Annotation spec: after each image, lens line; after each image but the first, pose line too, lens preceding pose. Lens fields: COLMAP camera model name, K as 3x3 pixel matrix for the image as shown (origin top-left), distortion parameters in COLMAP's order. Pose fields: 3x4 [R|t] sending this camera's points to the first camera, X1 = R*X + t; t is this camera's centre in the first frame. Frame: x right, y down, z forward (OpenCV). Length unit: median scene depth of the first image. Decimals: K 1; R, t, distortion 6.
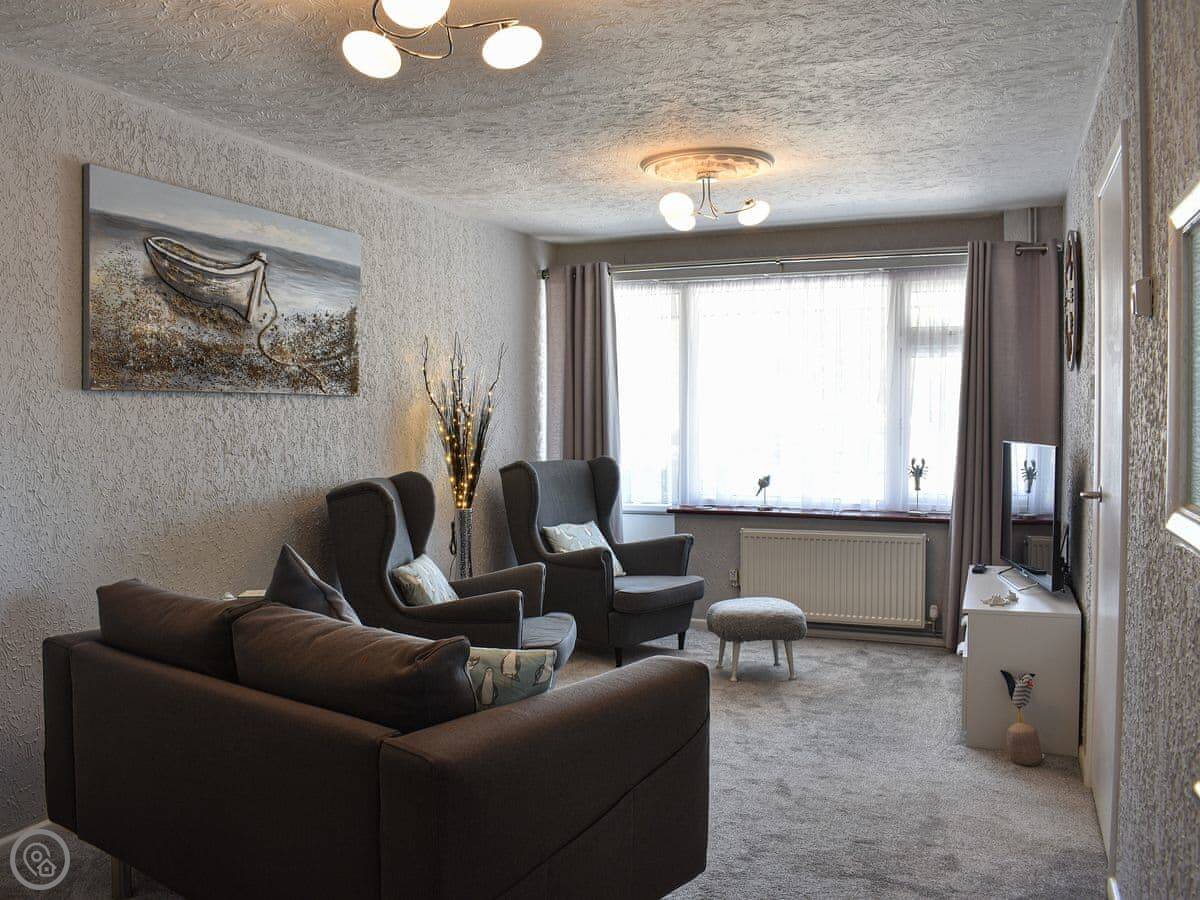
lens RADIAL K [[1095.9, 0, 600.0], [0, 1095.9, 450.0], [0, 0, 1]] dist [-0.077158, -0.004479]
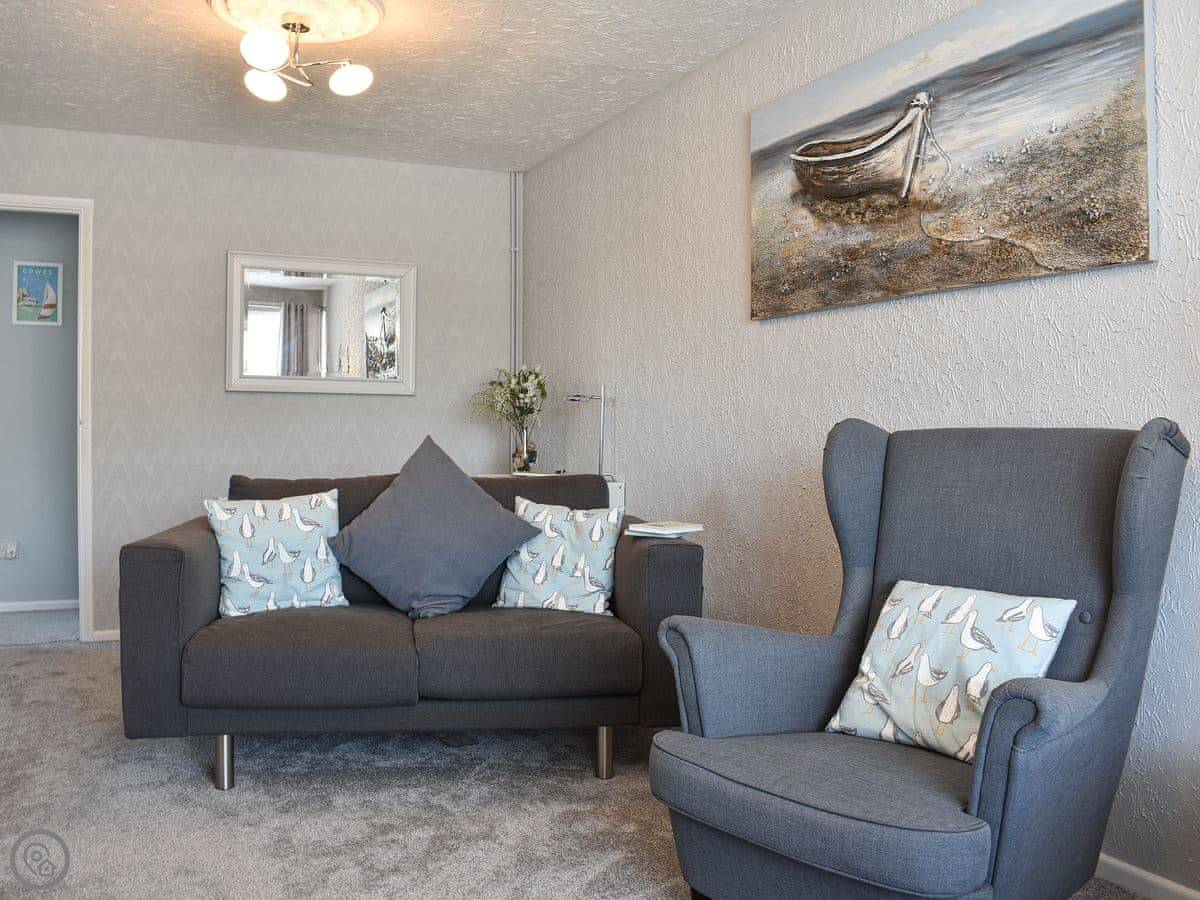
lens RADIAL K [[1095.9, 0, 600.0], [0, 1095.9, 450.0], [0, 0, 1]] dist [-0.077158, -0.004479]
pose [[-0.703344, 0.007398, -0.710811, 0.355912], [-0.032731, 0.998548, 0.042780, 0.027348], [0.710096, 0.053354, -0.702081, 1.453298]]
